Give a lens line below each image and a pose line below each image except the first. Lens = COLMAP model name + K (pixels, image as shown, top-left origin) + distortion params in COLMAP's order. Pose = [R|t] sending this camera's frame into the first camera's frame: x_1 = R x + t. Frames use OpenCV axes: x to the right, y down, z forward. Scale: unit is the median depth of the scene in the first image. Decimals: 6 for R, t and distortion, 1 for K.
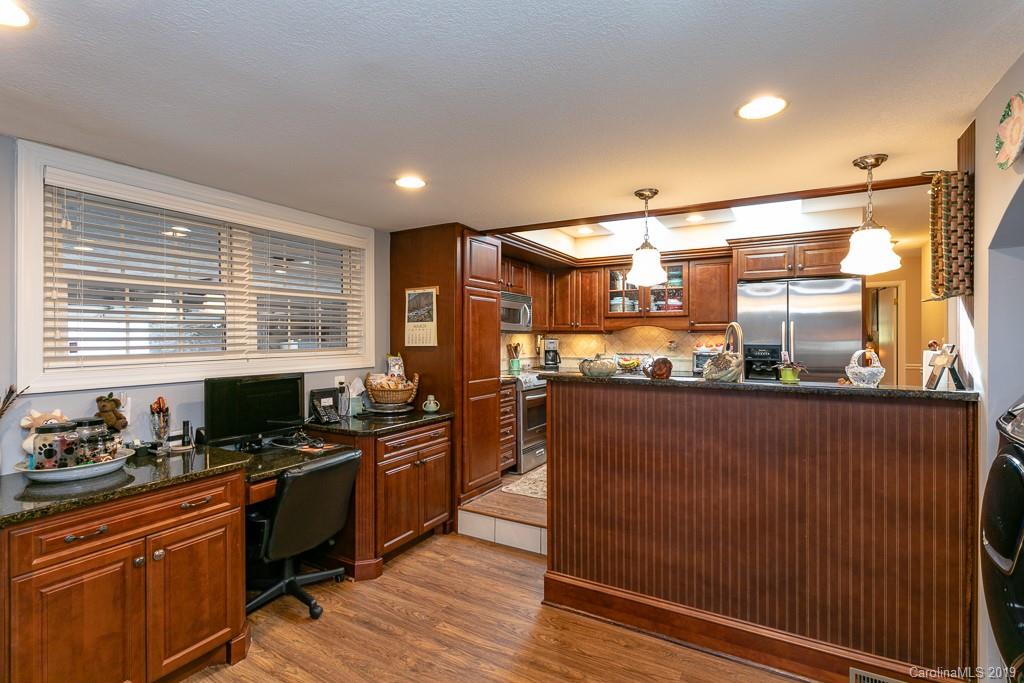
lens RADIAL K [[482.7, 0, 516.1], [0, 482.7, 341.8], [0, 0, 1]] dist [-0.001765, 0.001883]
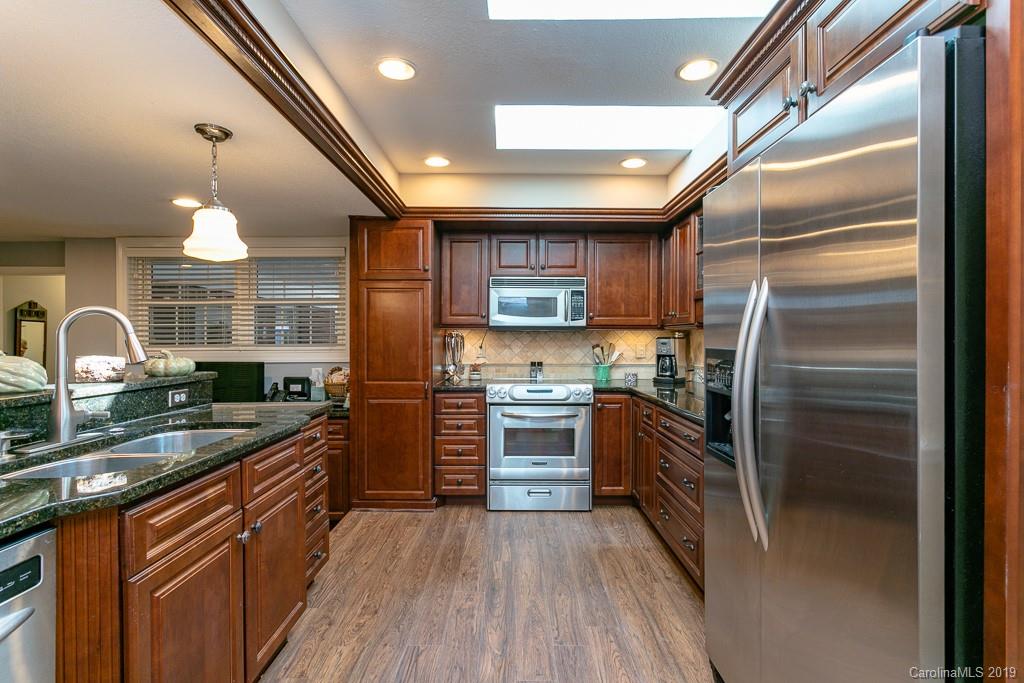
lens RADIAL K [[482.7, 0, 516.1], [0, 482.7, 341.8], [0, 0, 1]] dist [-0.001765, 0.001883]
pose [[0.505635, 0.008366, -0.862707, 1.016704], [-0.008200, 0.999954, 0.004892, -0.003388], [0.862708, 0.004601, 0.505681, 0.924041]]
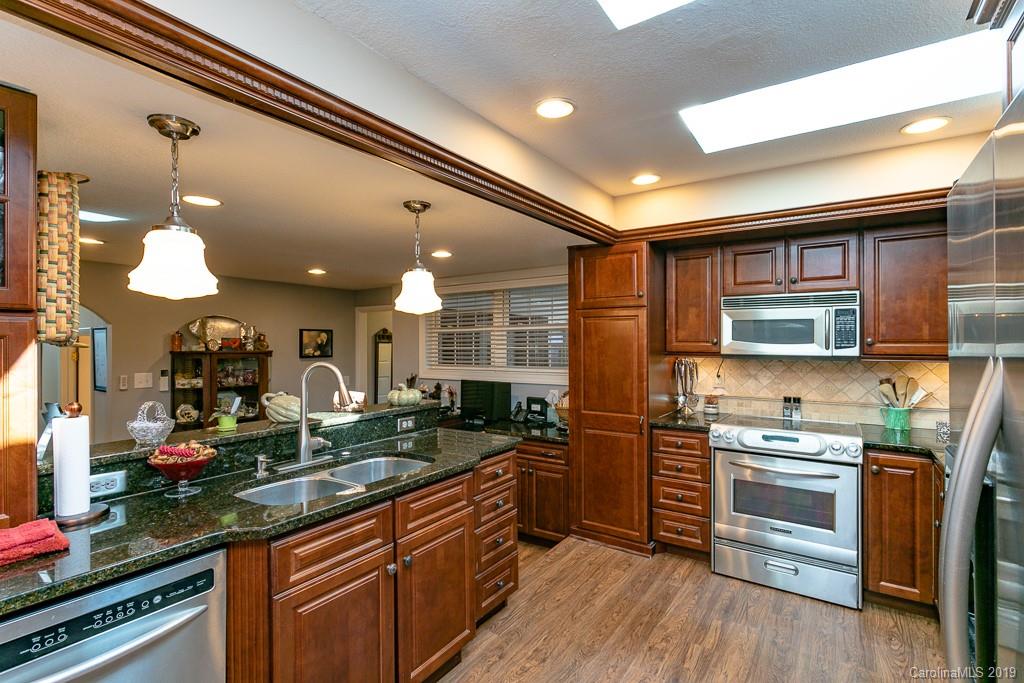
lens RADIAL K [[482.7, 0, 516.1], [0, 482.7, 341.8], [0, 0, 1]] dist [-0.001765, 0.001883]
pose [[-0.075002, 0.004678, -0.997172, 1.003726], [-0.003768, 0.999981, 0.004975, -0.067744], [0.997176, 0.004130, -0.074983, 1.119593]]
